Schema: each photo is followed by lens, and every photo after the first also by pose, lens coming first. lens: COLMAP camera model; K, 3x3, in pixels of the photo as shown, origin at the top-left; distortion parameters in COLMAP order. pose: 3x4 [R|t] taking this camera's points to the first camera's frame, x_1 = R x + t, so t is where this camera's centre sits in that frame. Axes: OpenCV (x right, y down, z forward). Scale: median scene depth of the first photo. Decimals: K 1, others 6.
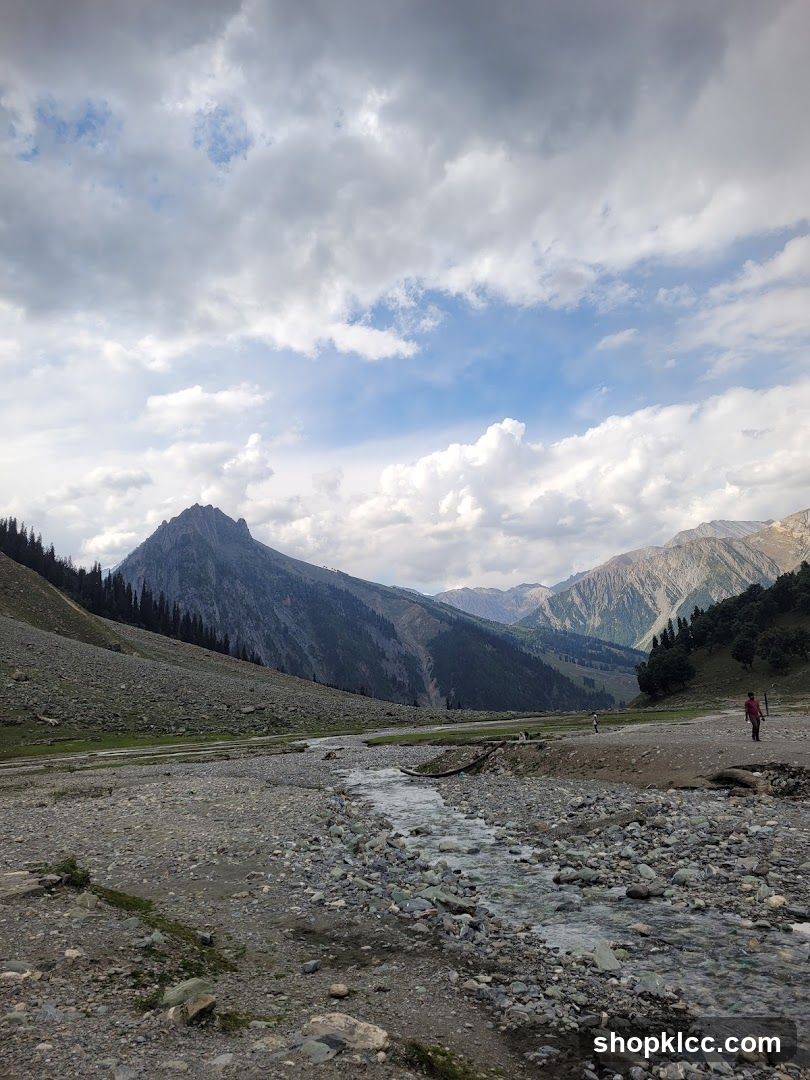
lens RADIAL K [[724.7, 0, 405.0], [0, 724.7, 540.0], [0, 0, 1]] dist [0.033637, 0.000416]
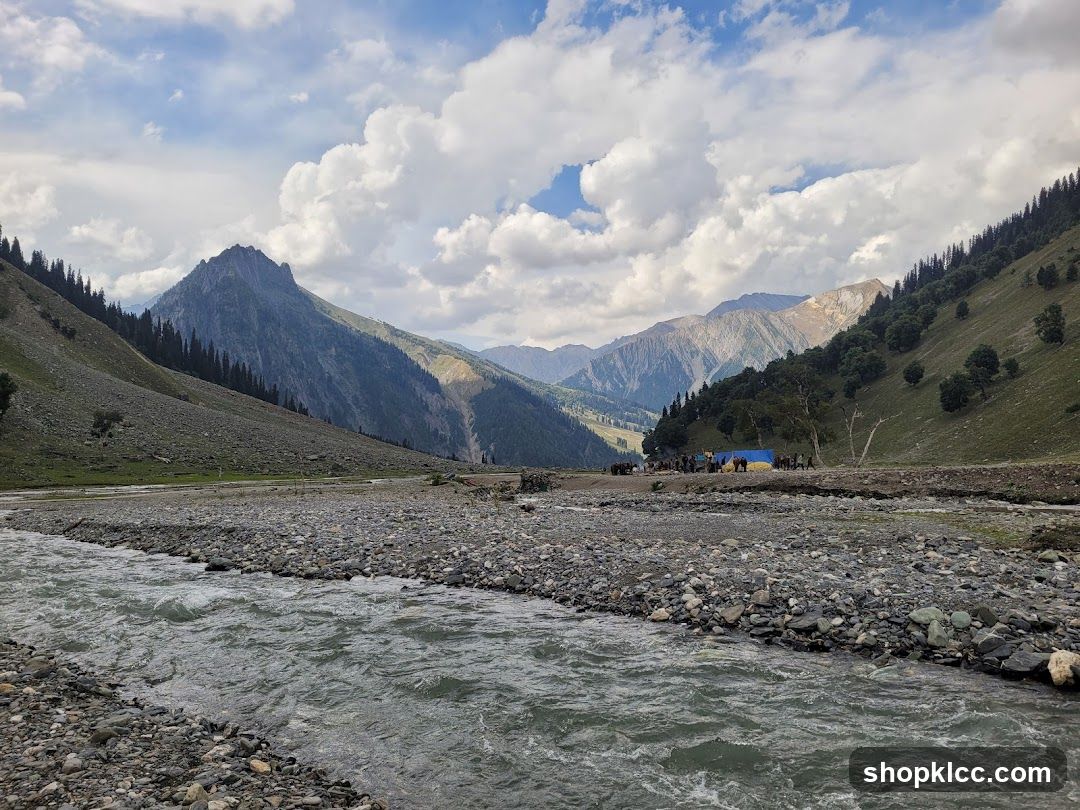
lens RADIAL K [[849.3, 0, 540.0], [0, 849.3, 405.0], [0, 0, 1]] dist [0.002331, -0.000674]
pose [[0.994140, 0.044097, 0.098699, 0.010442], [-0.059450, 0.985573, 0.158467, -0.045028], [-0.090288, -0.163406, 0.982419, -0.186508]]
